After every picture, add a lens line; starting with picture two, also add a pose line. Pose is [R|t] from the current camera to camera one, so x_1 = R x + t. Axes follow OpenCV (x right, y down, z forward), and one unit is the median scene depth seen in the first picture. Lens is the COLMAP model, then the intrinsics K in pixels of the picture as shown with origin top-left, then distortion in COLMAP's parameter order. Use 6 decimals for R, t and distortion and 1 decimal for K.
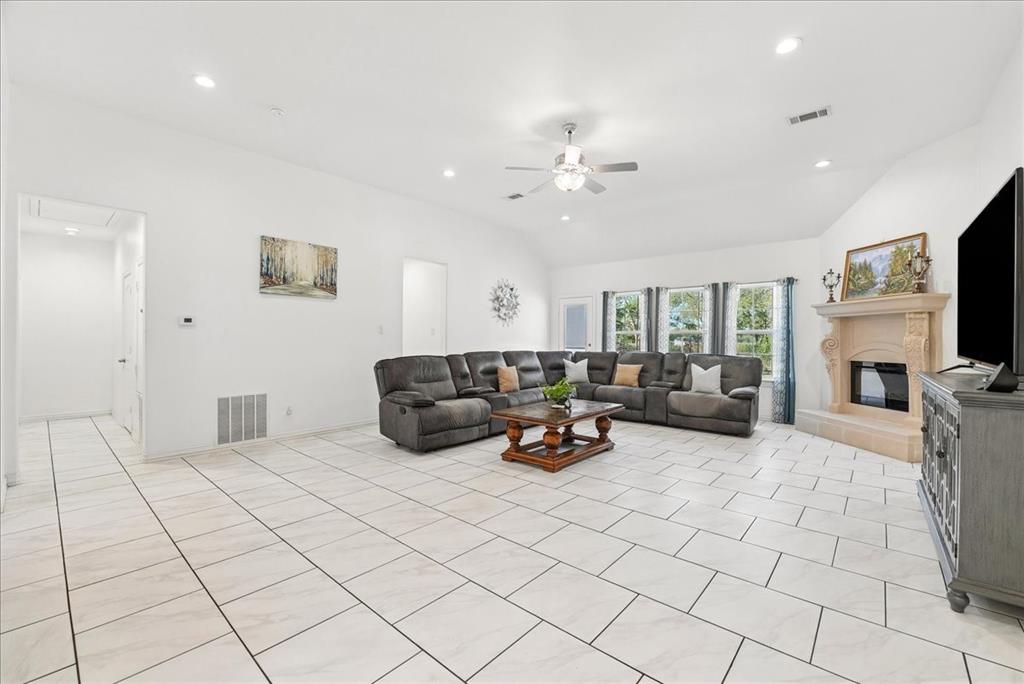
lens RADIAL K [[432.5, 0, 512.0], [0, 432.5, 342.0], [0, 0, 1]] dist [-0.035134, 0.000192]
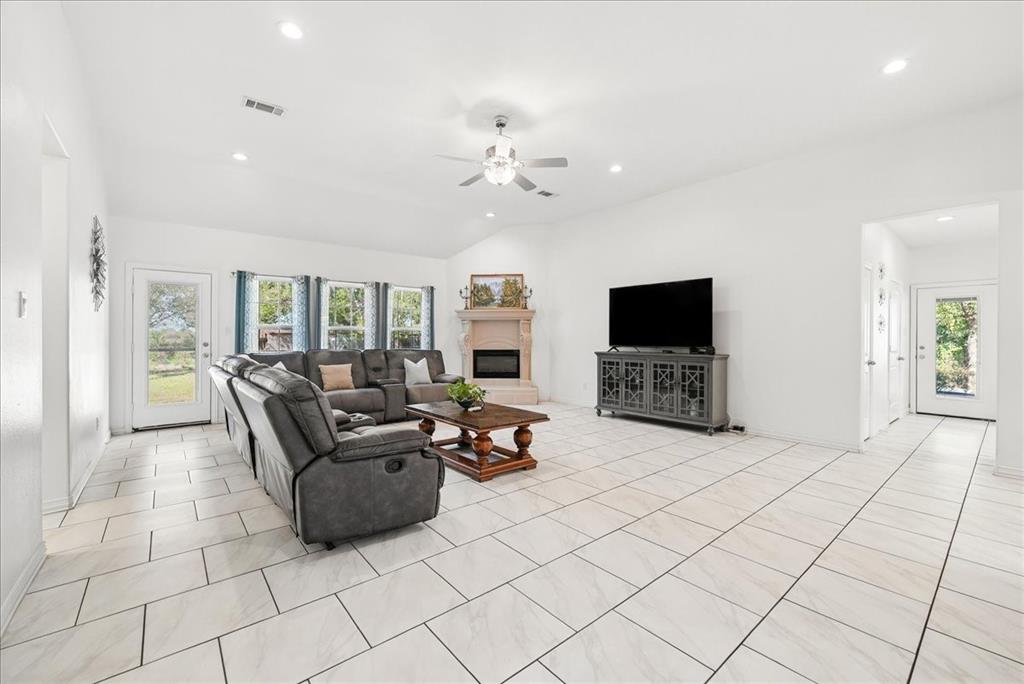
lens RADIAL K [[421.5, 0, 515.2], [0, 421.5, 338.4], [0, 0, 1]] dist [-0.028502, 0.000429]
pose [[0.155476, -0.007156, 0.987814, -0.670300], [0.006420, 0.999960, 0.006234, -0.004341], [-0.987819, 0.005373, 0.155515, 0.679043]]
